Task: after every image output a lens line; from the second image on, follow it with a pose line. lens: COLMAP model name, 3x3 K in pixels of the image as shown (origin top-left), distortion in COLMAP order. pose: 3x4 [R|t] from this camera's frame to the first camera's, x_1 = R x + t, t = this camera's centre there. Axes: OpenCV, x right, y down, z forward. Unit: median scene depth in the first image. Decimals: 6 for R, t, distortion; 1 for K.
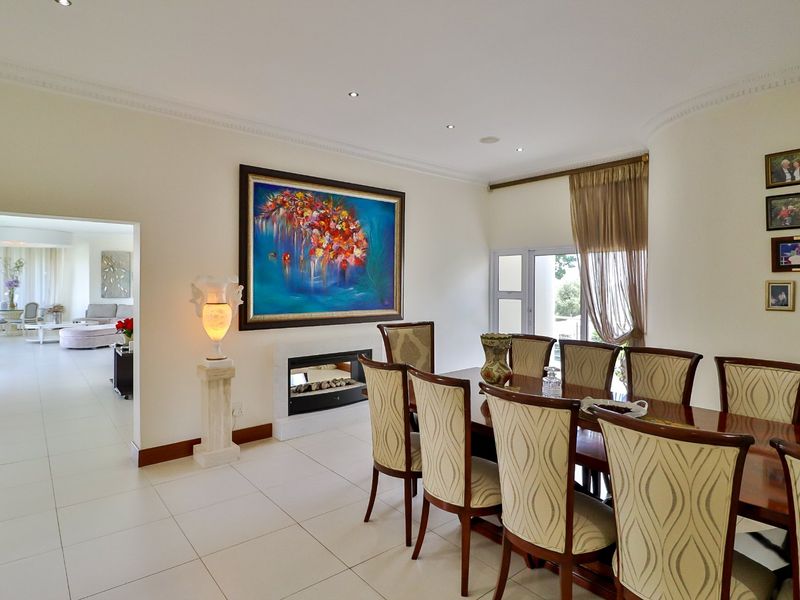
lens RADIAL K [[460.3, 0, 396.6], [0, 460.3, 287.6], [0, 0, 1]] dist [-0.002649, -0.000426]
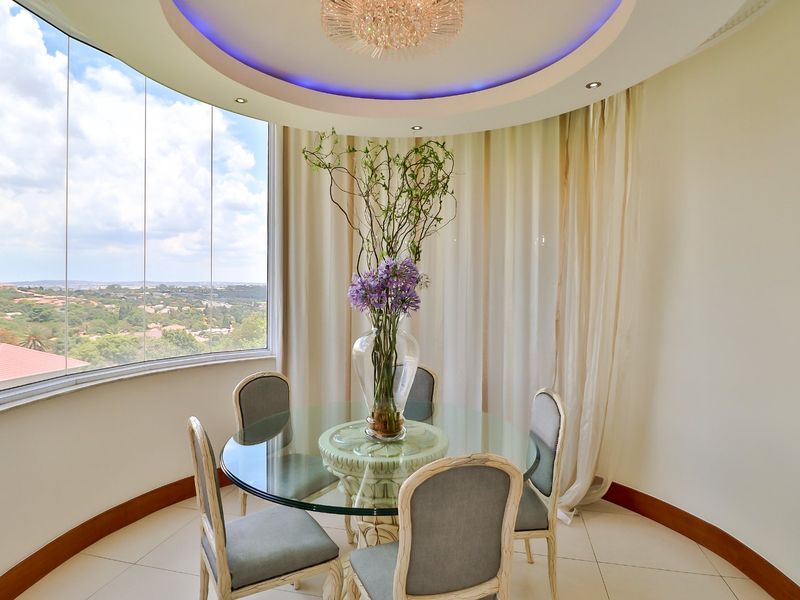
lens RADIAL K [[460.3, 0, 396.6], [0, 460.3, 287.6], [0, 0, 1]] dist [-0.002649, -0.000426]
pose [[0.607730, -0.002817, -0.794139, -0.643650], [-0.000422, 0.999992, -0.003871, -0.007137], [0.794144, 0.002688, 0.607724, 0.826219]]
